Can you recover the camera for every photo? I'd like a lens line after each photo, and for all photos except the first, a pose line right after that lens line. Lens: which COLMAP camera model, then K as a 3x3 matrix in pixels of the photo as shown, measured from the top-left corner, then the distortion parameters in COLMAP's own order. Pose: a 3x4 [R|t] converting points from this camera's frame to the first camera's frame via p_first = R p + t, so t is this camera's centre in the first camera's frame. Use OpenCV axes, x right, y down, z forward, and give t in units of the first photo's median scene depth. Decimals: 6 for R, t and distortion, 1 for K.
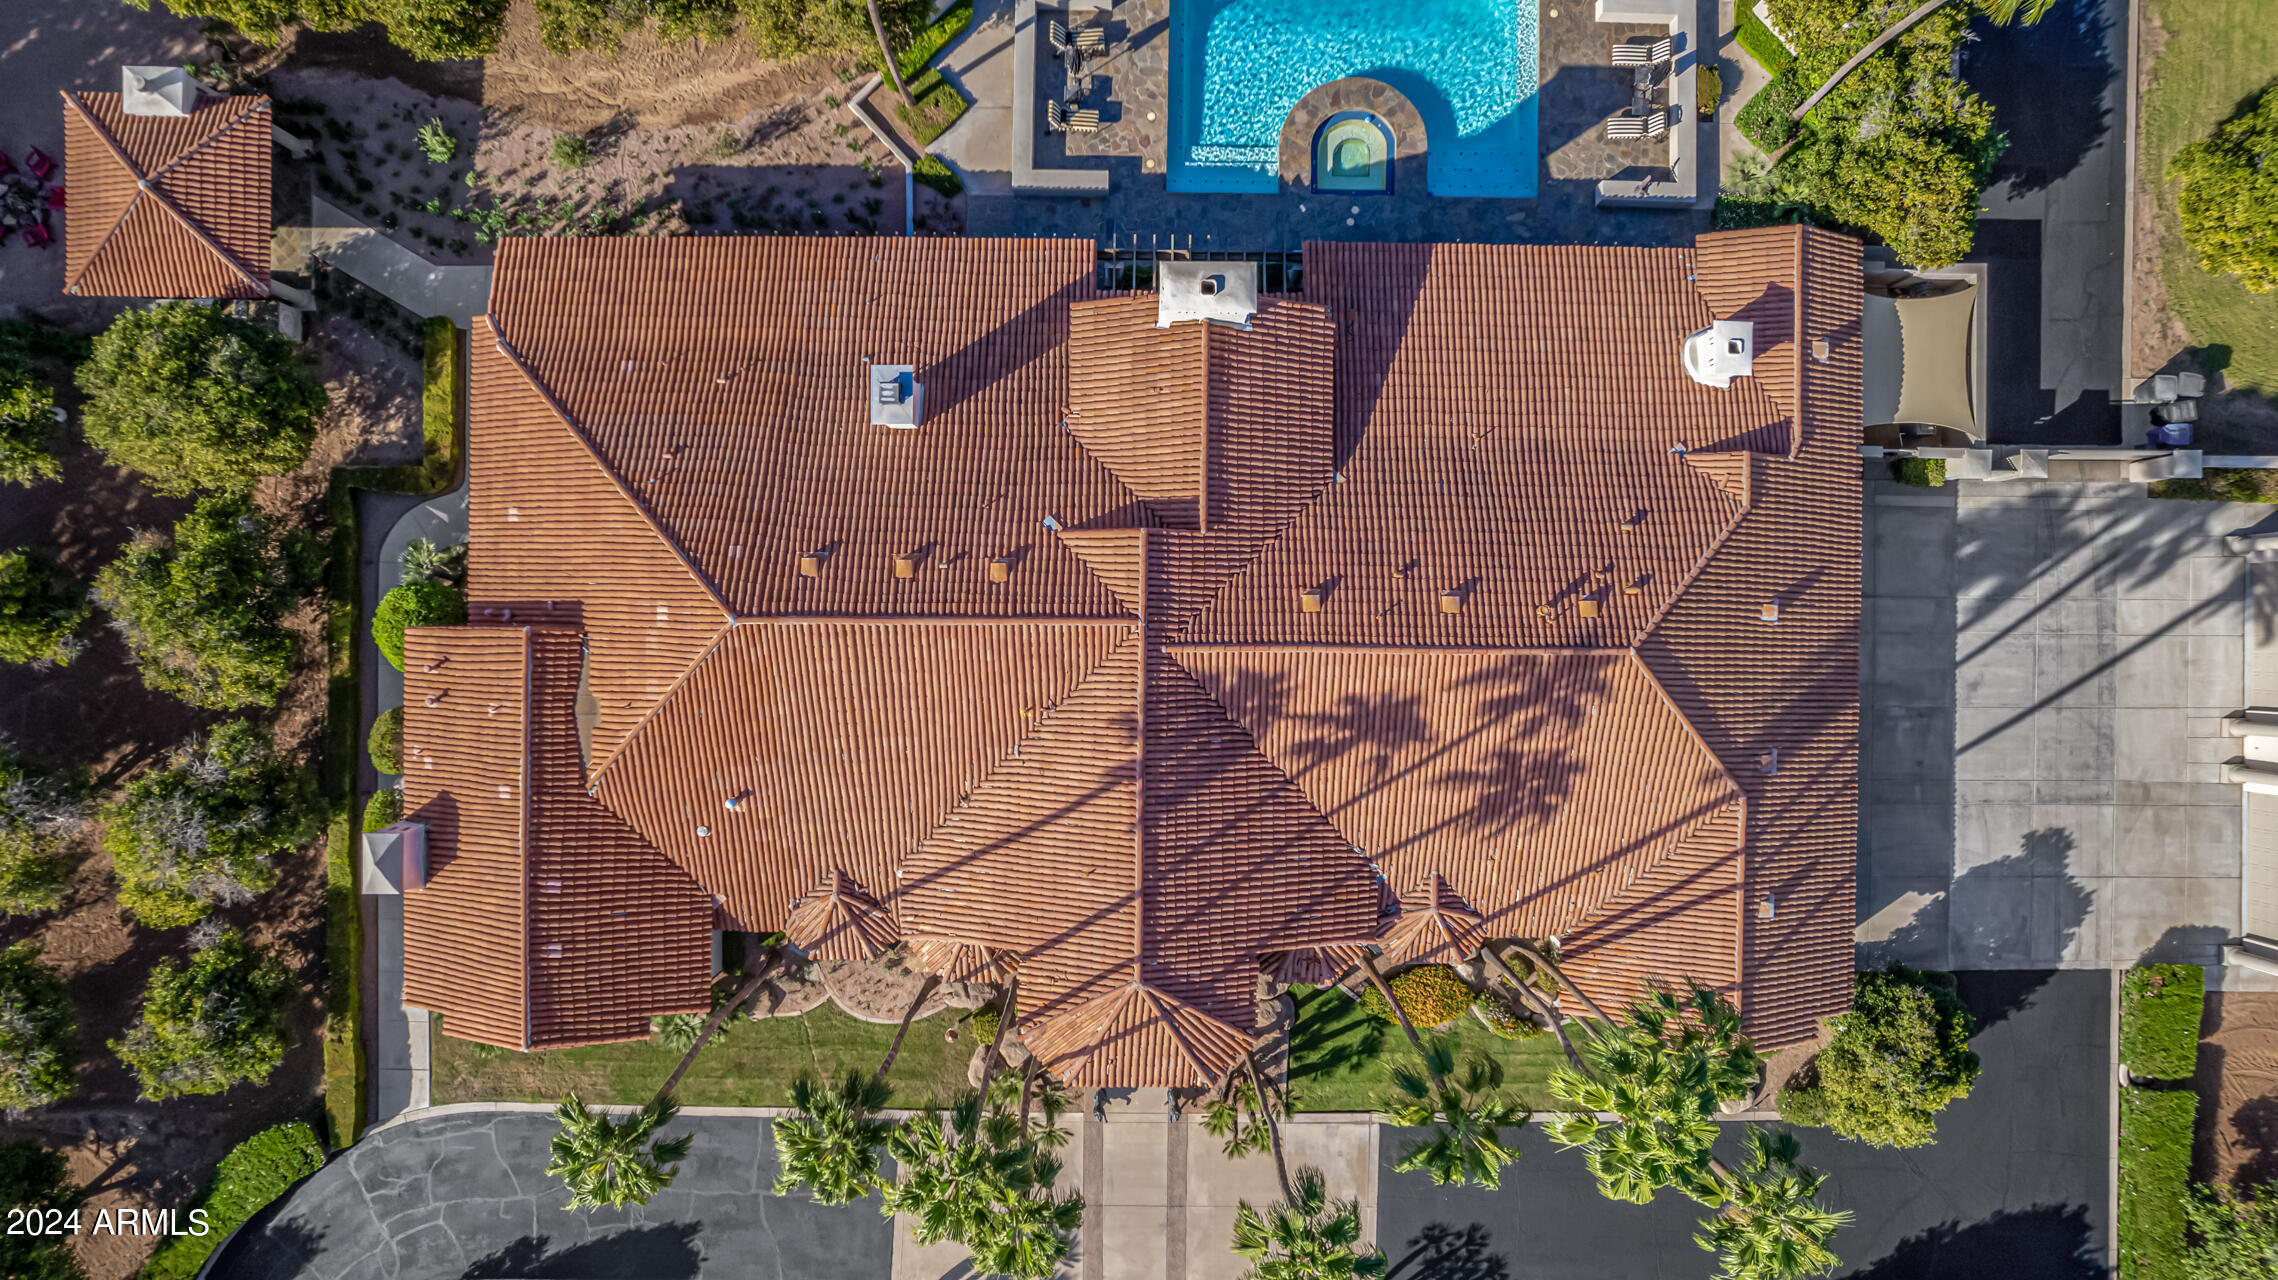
lens RADIAL K [[1454.5, 0, 1147.9], [0, 1454.5, 652.6], [0, 0, 1]] dist [-0.081976, 0.075537]
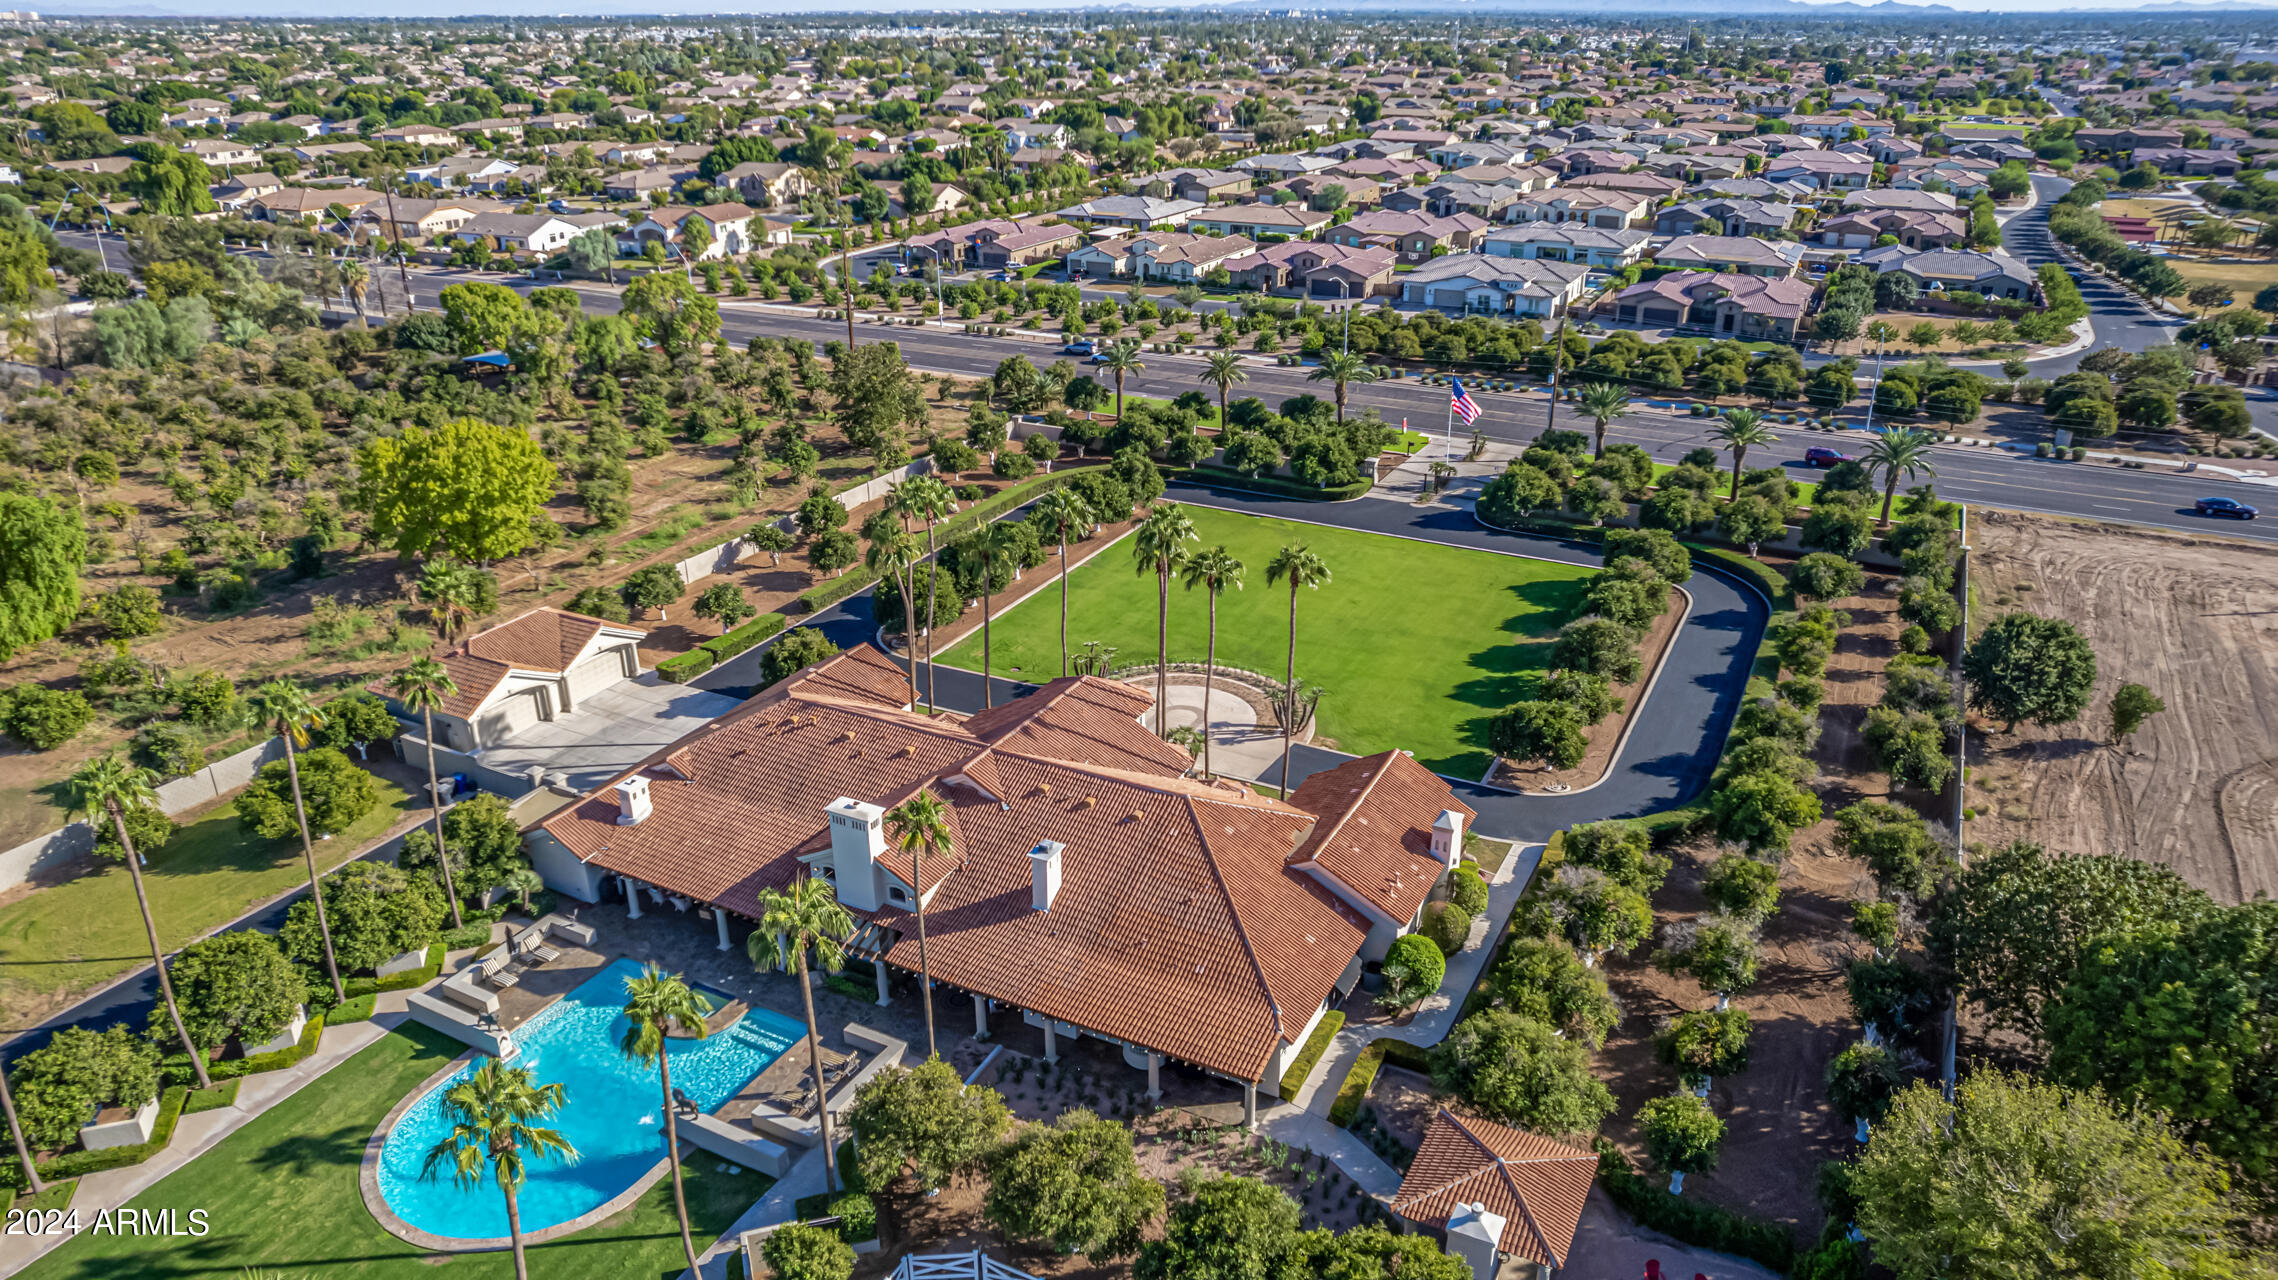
lens RADIAL K [[1472.5, 0, 1139.0], [0, 1472.5, 640.0], [0, 0, 1]] dist [-0.043990, 0.002783]
pose [[-0.890492, -0.182942, 0.416601, -0.810851], [0.454996, -0.361740, 0.813710, -1.232145], [0.001840, 0.914153, 0.405364, 0.086837]]
